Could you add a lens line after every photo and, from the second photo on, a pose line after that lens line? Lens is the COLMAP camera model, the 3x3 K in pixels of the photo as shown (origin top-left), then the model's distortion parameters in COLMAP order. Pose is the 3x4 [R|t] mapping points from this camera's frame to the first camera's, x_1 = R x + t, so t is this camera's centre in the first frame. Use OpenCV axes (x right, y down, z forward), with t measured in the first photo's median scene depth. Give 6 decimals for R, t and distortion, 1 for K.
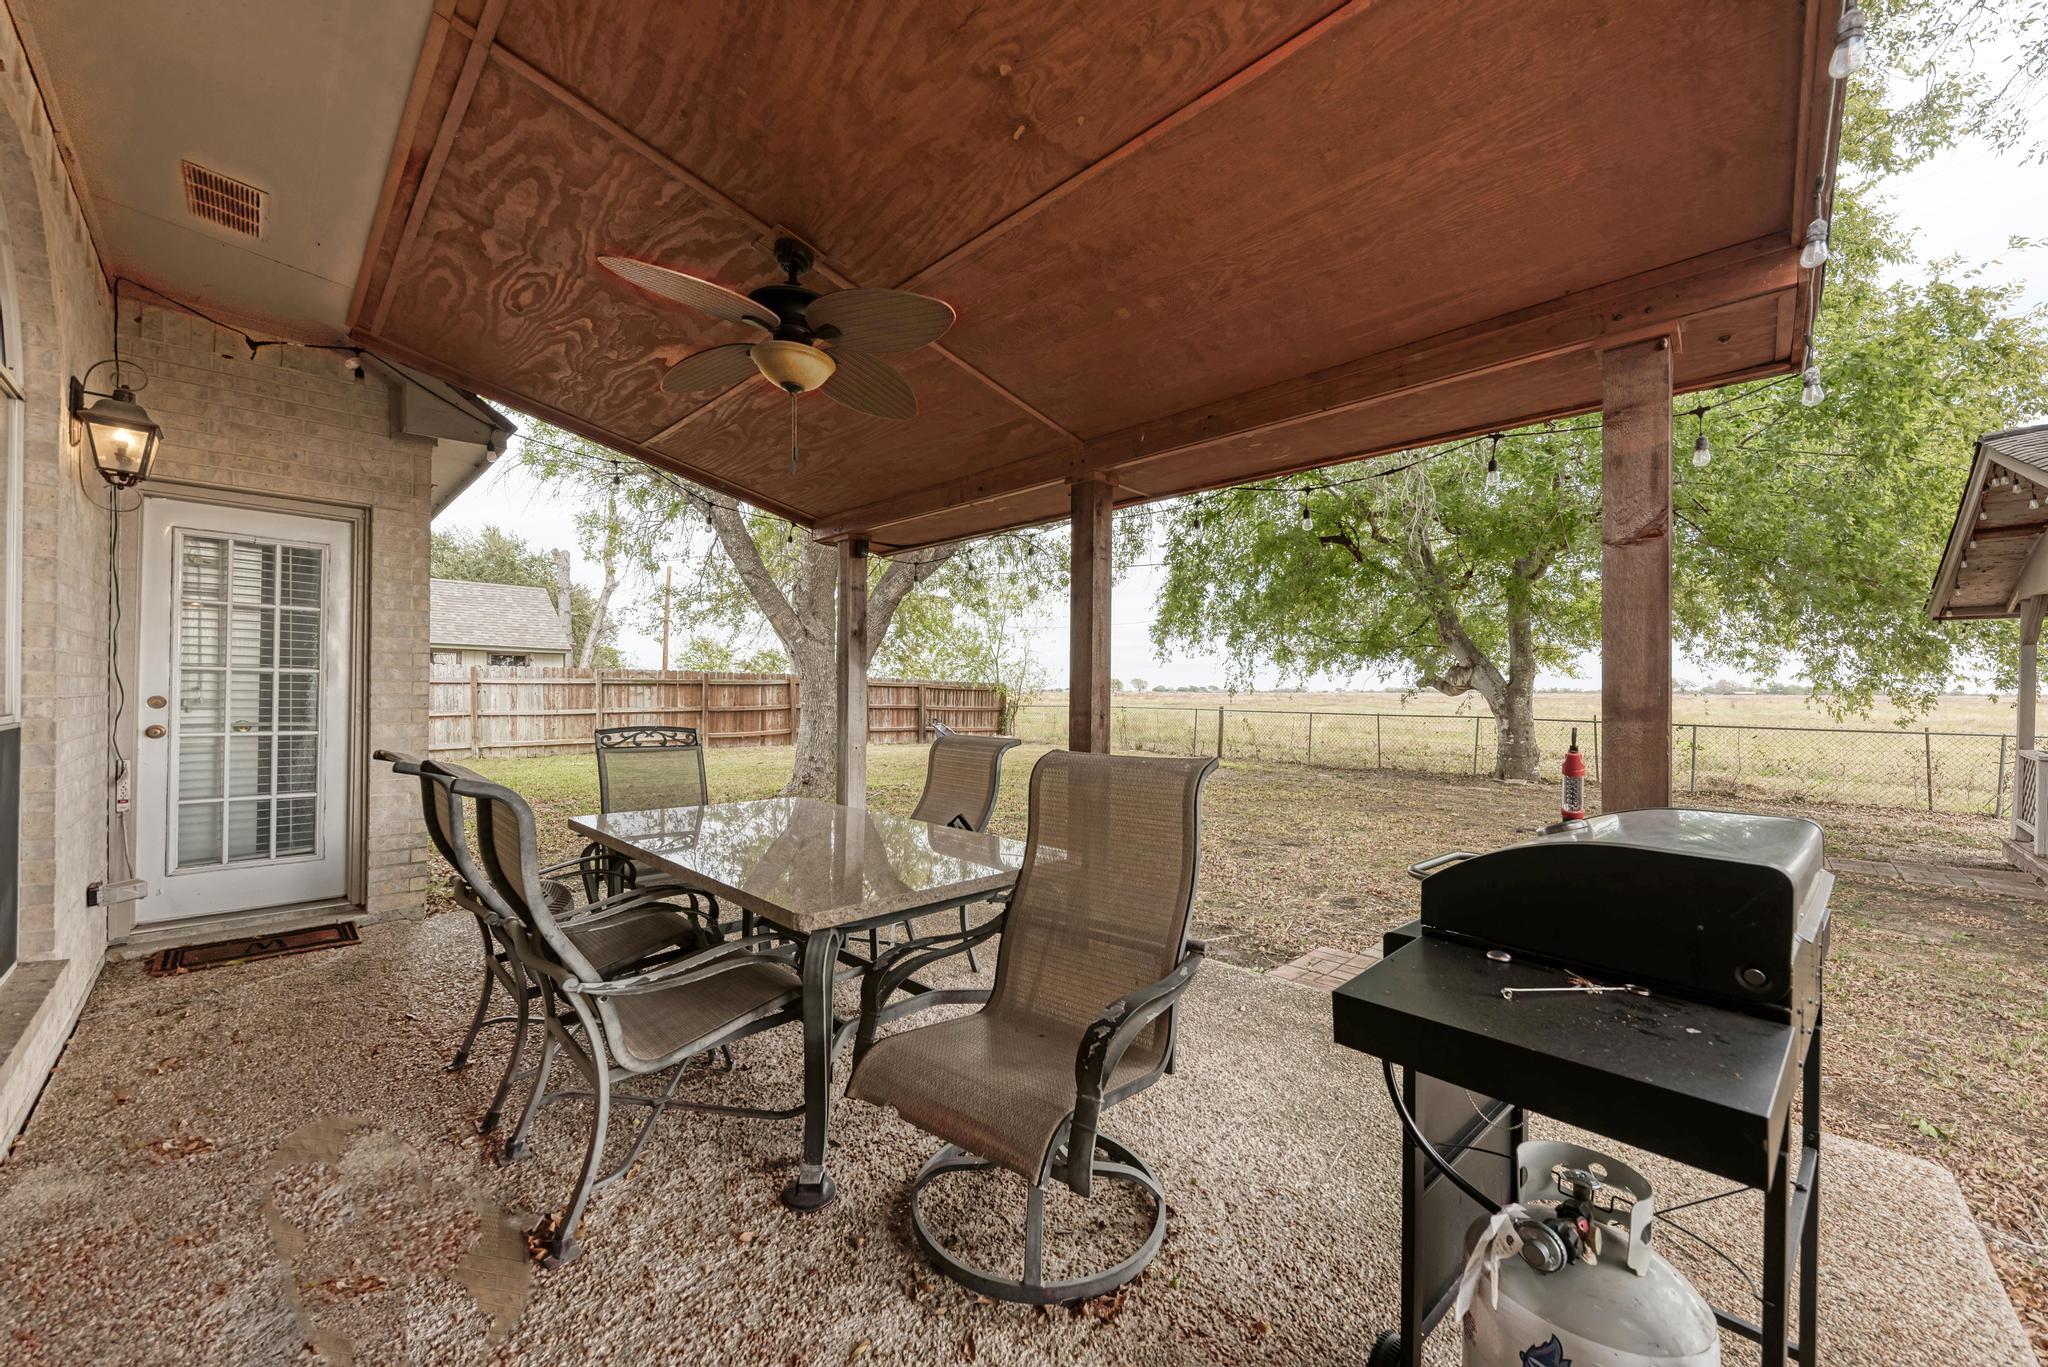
lens RADIAL K [[759.7, 0, 1025.0], [0, 759.7, 687.6], [0, 0, 1]] dist [-0.000095, -0.000133]
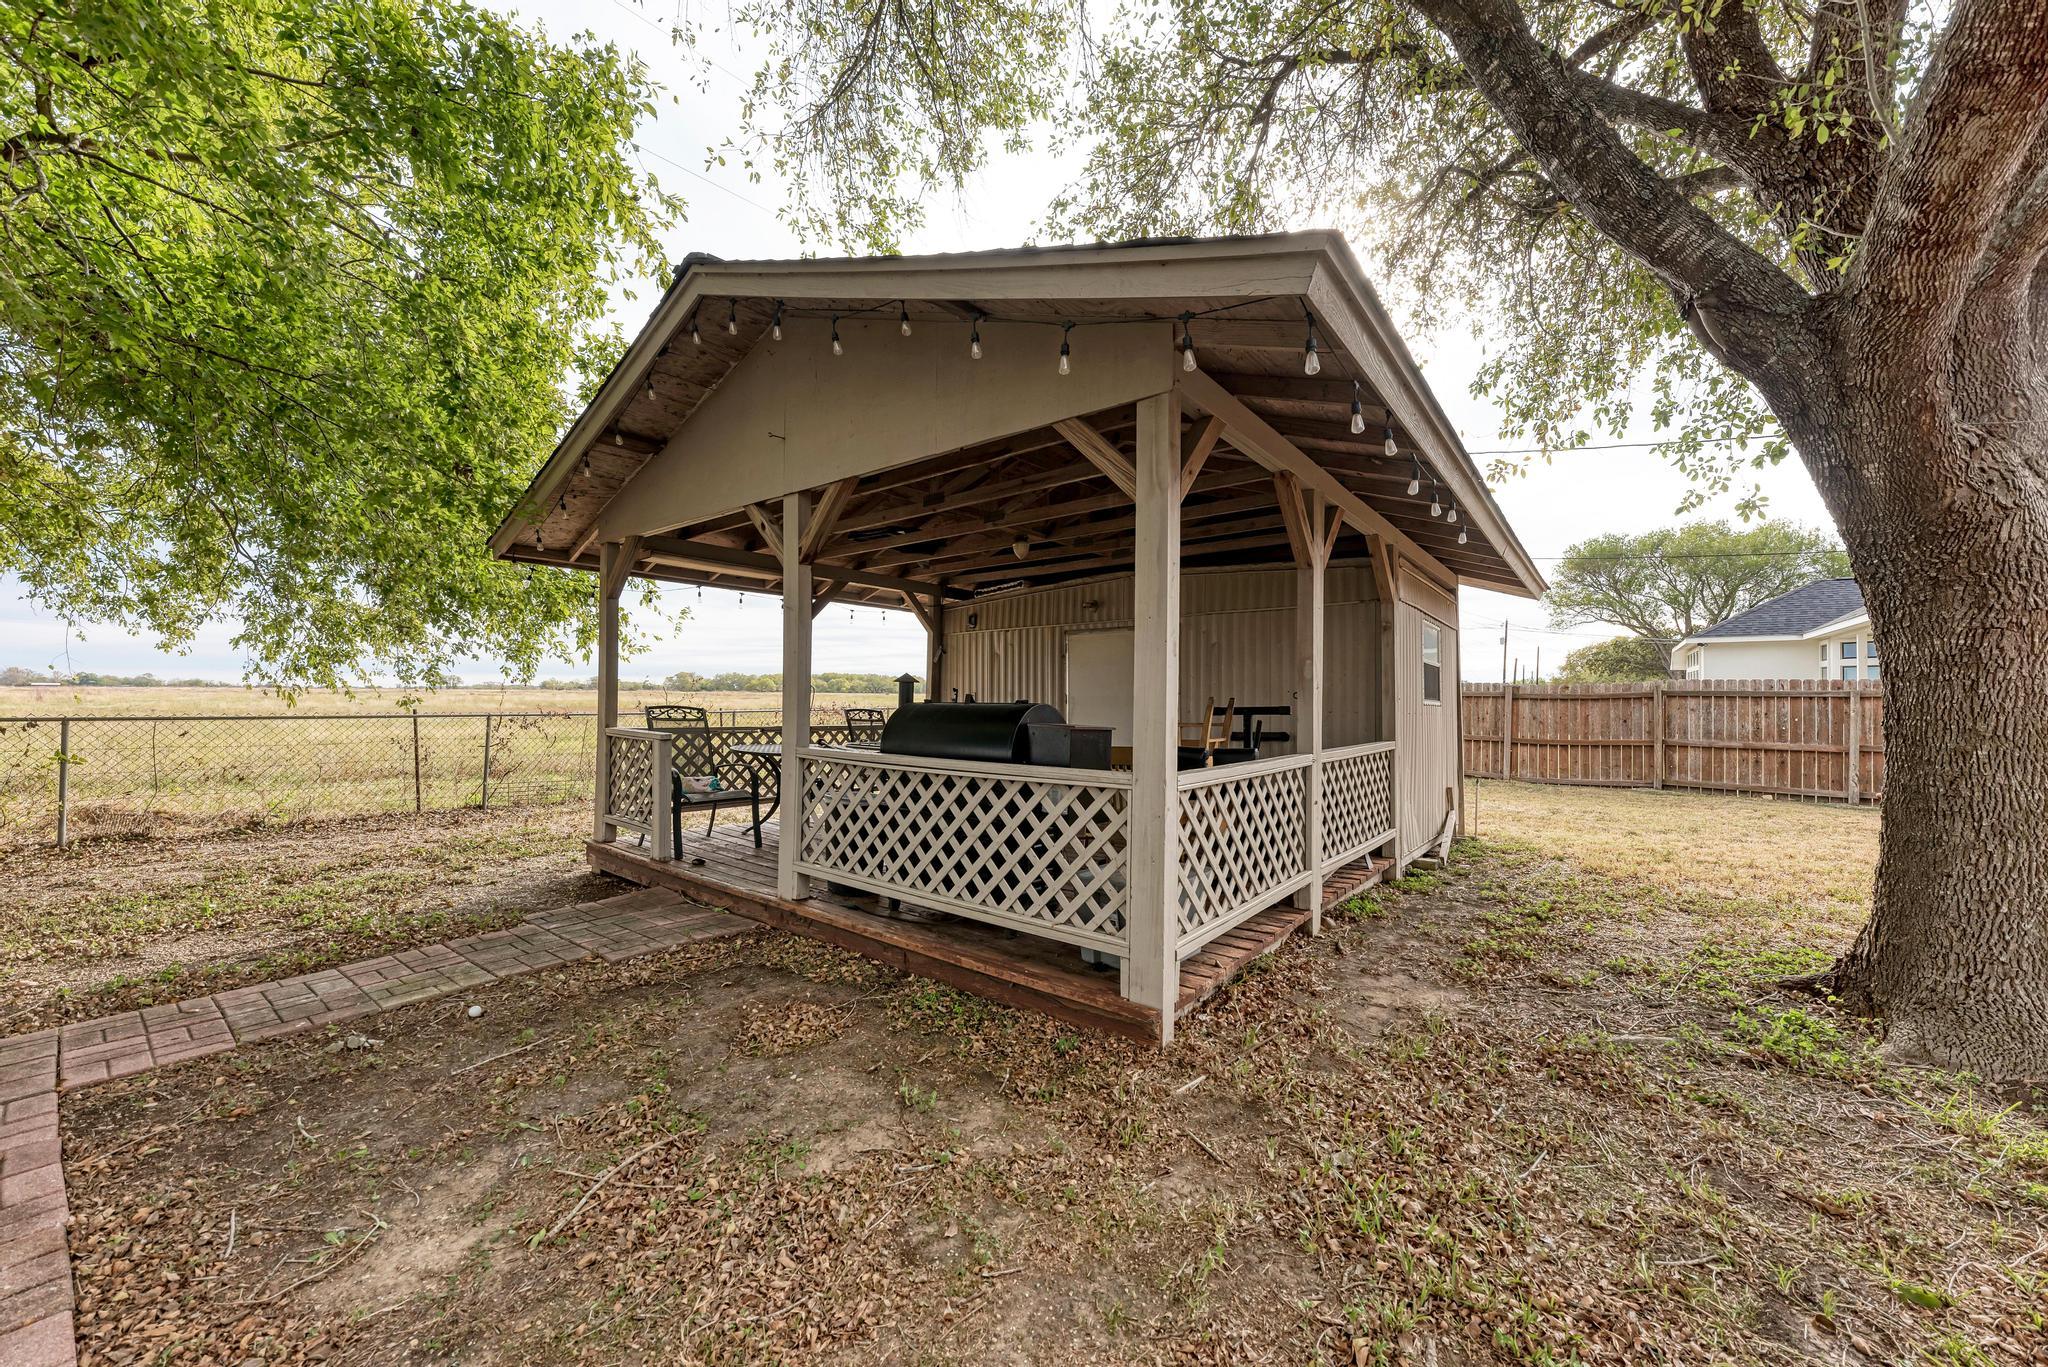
lens RADIAL K [[759.7, 0, 1015.3], [0, 759.7, 688.8], [0, 0, 1]] dist [-0.000095, -0.000133]
pose [[-0.107074, 0.000499, 0.994251, 0.242413], [-0.010534, 0.999943, -0.001636, 0.019515], [-0.994195, -0.010649, -0.107063, 0.342102]]
